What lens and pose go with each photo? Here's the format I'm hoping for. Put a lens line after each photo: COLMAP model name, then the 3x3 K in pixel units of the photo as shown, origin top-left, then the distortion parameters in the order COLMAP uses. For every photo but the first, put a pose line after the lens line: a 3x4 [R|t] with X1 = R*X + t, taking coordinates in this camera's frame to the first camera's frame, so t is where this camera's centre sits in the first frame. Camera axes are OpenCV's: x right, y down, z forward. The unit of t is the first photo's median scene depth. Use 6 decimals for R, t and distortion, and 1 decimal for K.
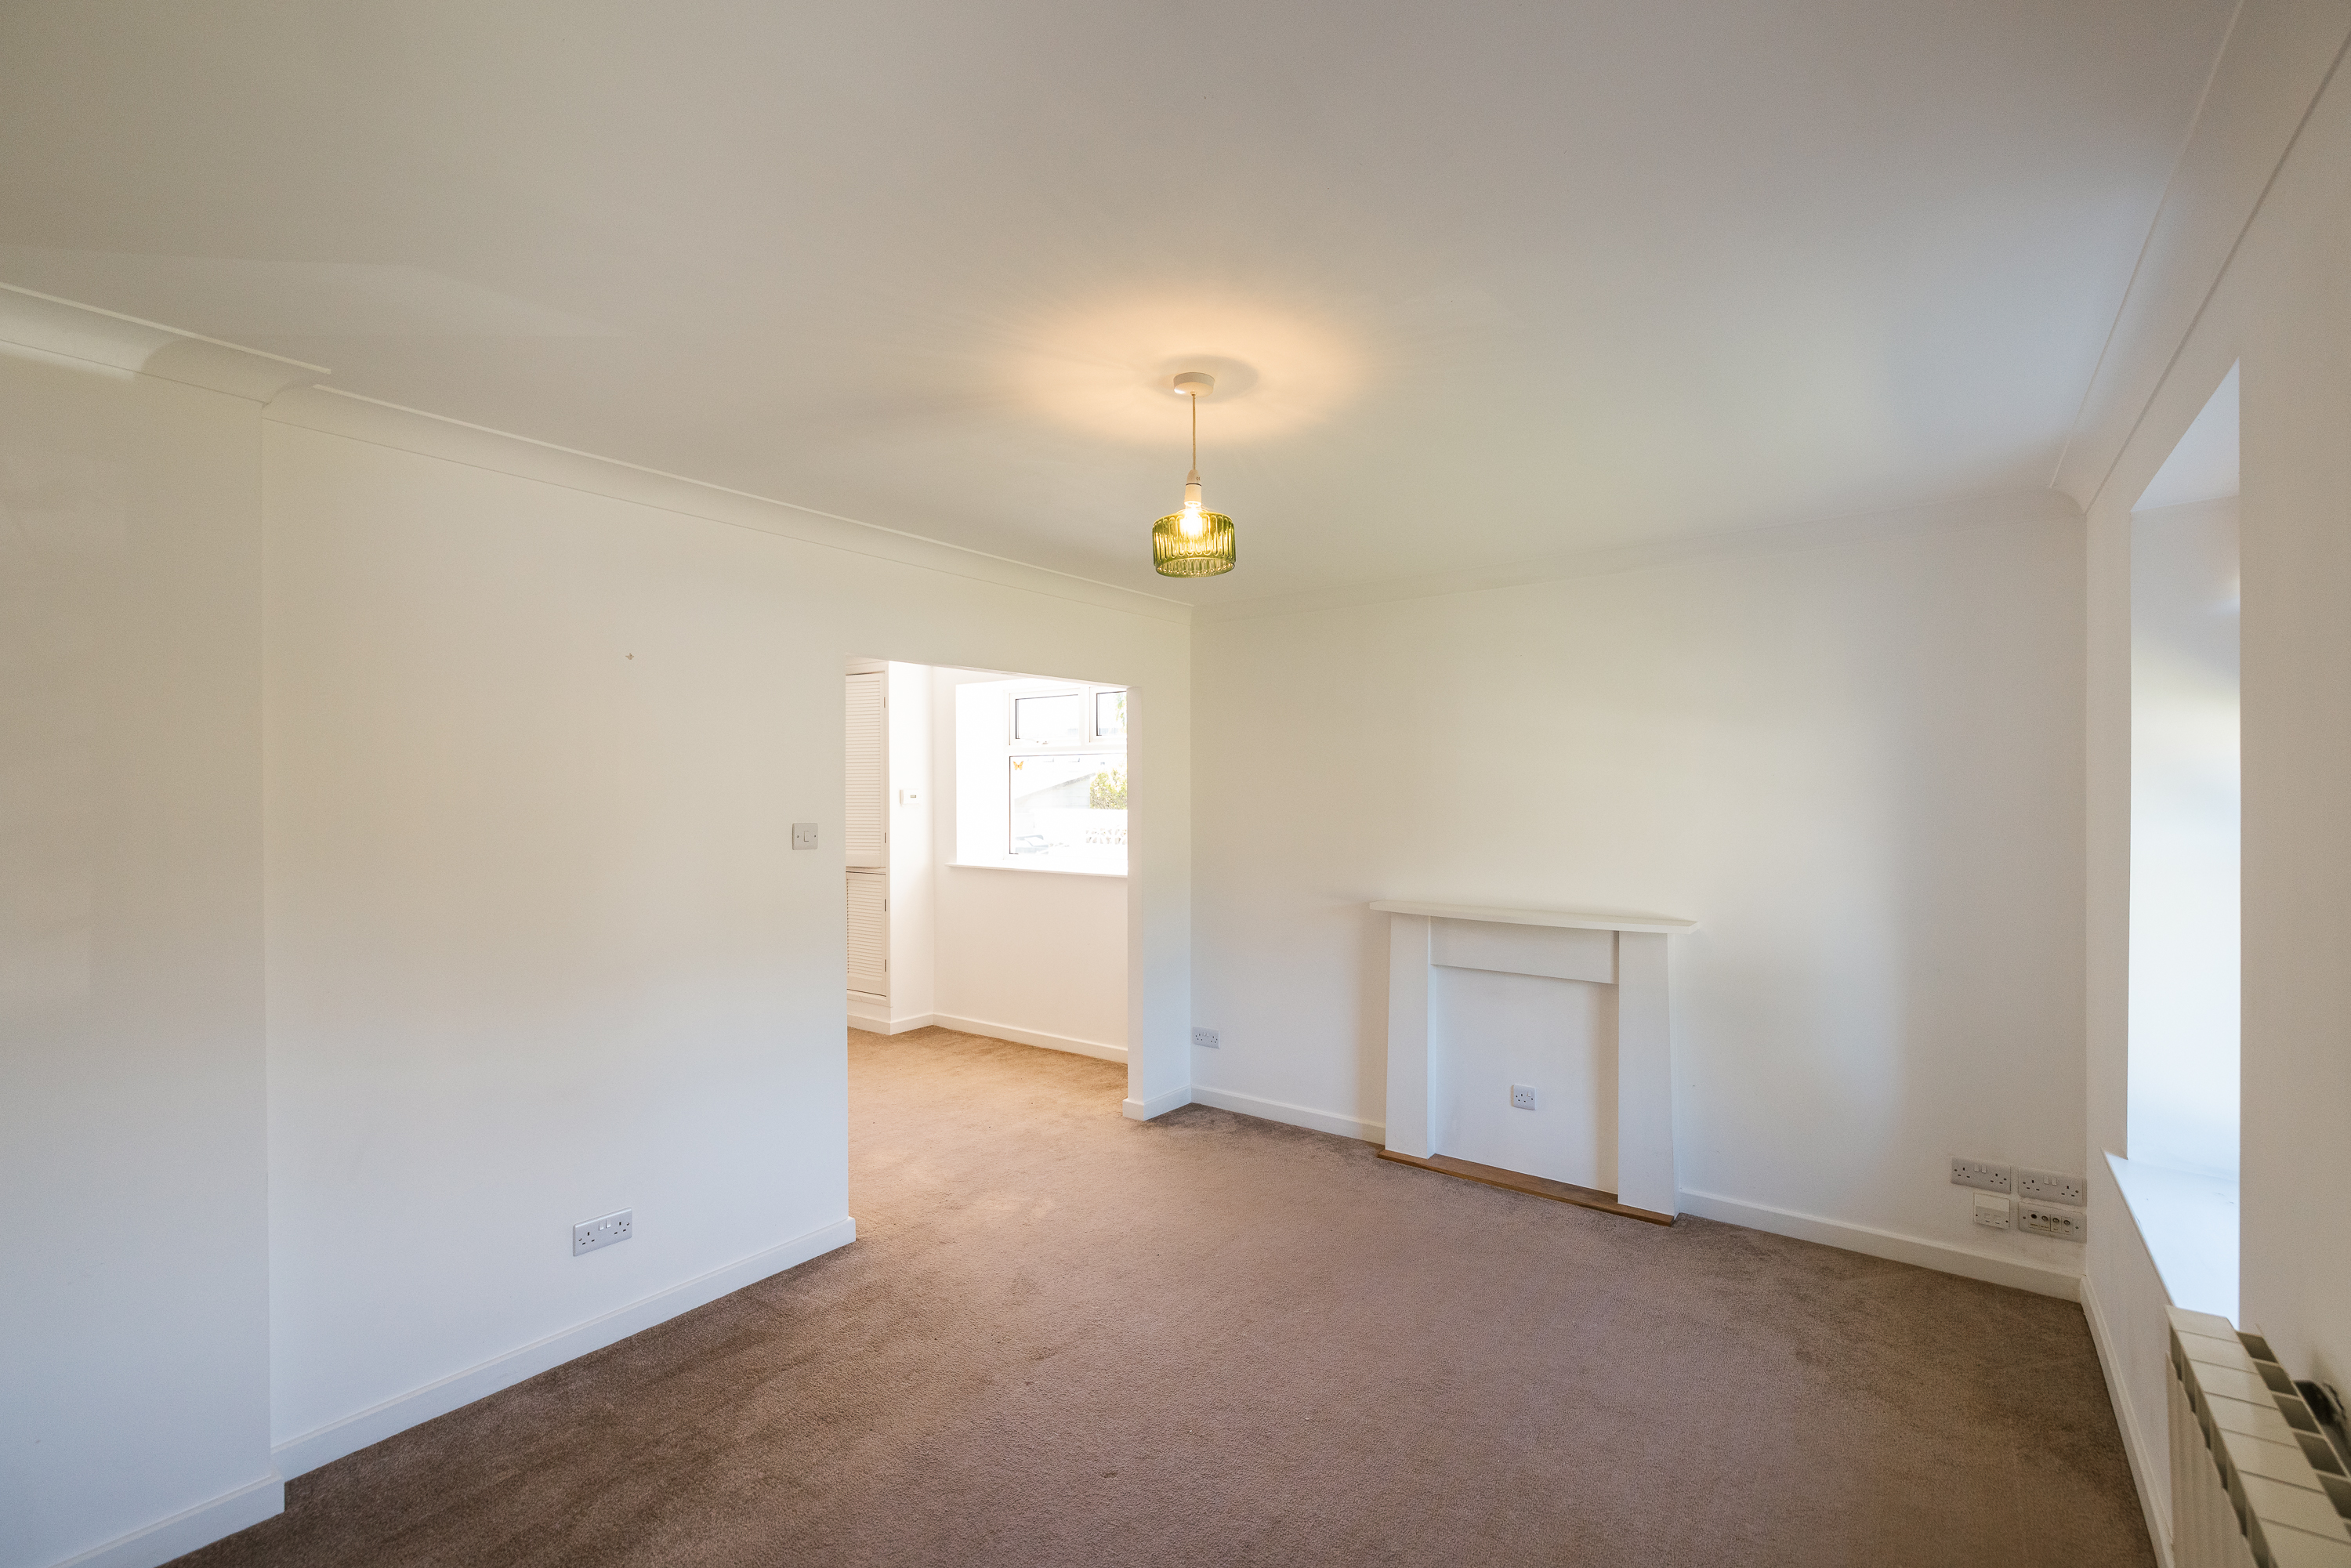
lens RADIAL K [[1002.6, 0, 1189.7], [0, 1002.6, 791.8], [0, 0, 1]] dist [0.002013, -0.000257]
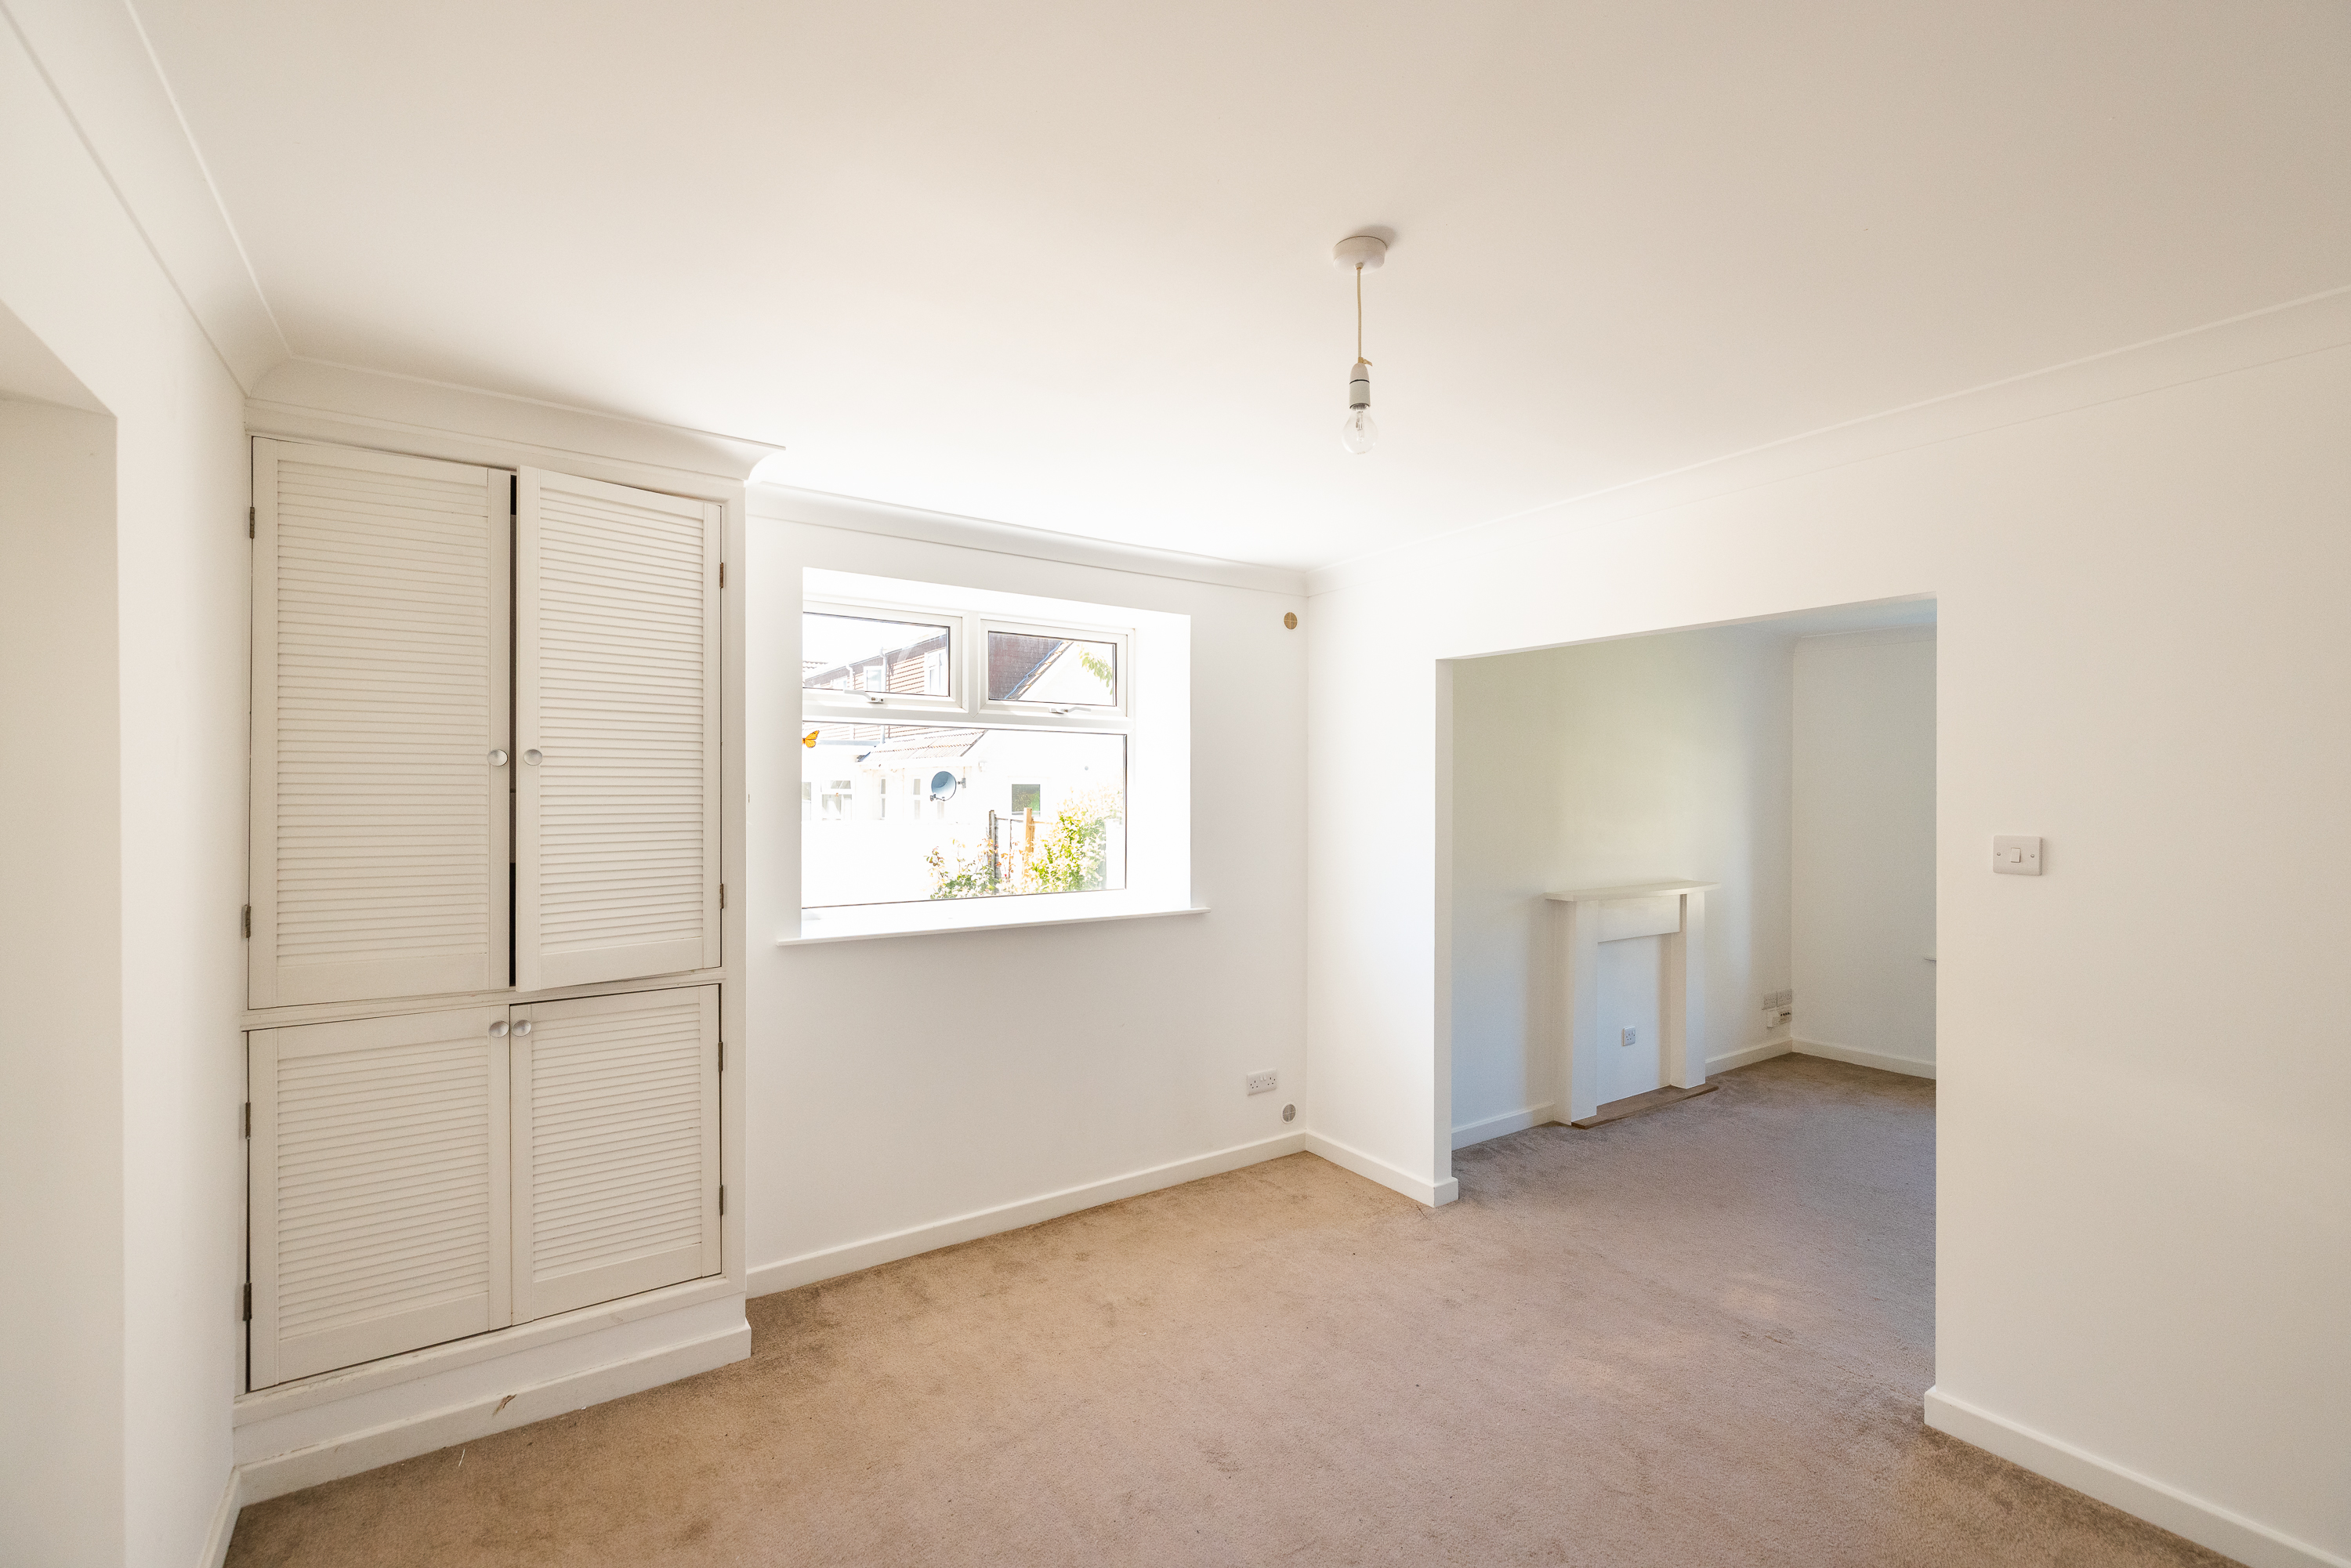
lens RADIAL K [[1002.6, 0, 1181.5], [0, 1002.6, 791.1], [0, 0, 1]] dist [0.002013, -0.000257]
pose [[0.333072, -0.002134, 0.942899, -0.988623], [-0.008375, 0.999951, 0.005222, -0.004731], [-0.942864, -0.009636, 0.333038, 1.056696]]
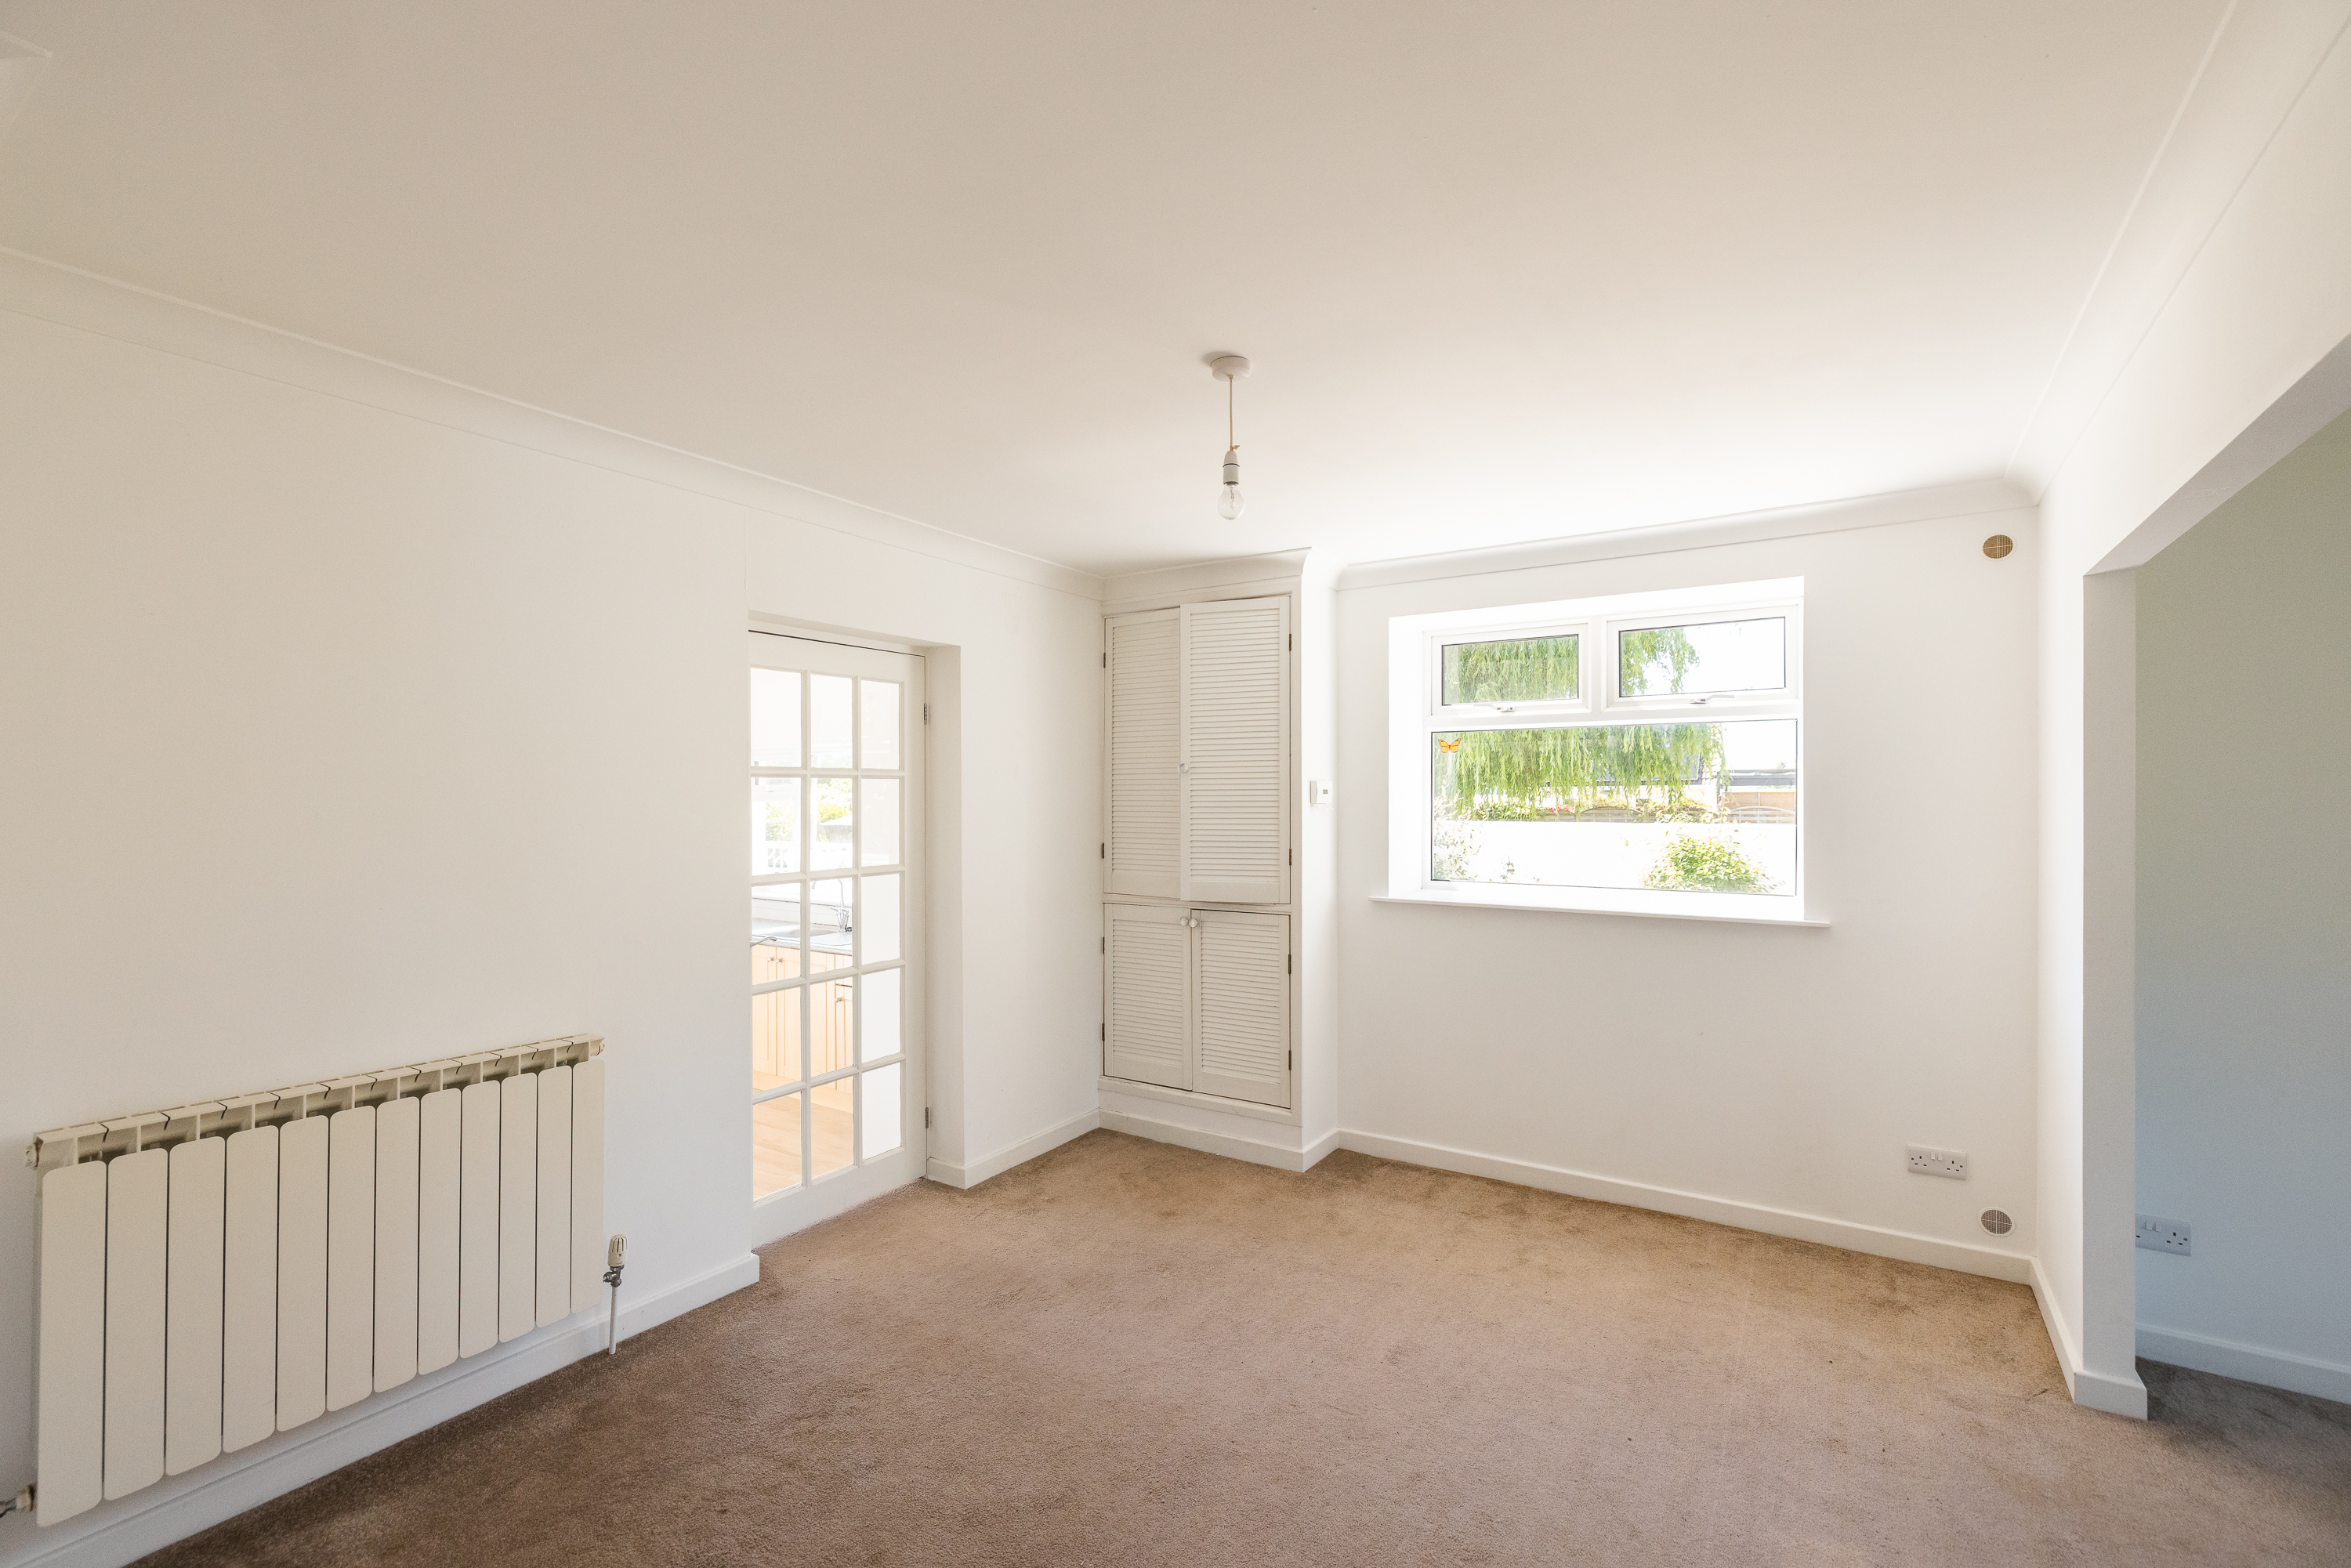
lens RADIAL K [[1002.6, 0, 1188.9], [0, 1002.6, 795.8], [0, 0, 1]] dist [0.002013, -0.000257]
pose [[0.997730, -0.004027, 0.067227, -0.634138], [0.003710, 0.999981, 0.004844, 0.005218], [-0.067246, -0.004583, 0.997726, 0.584975]]
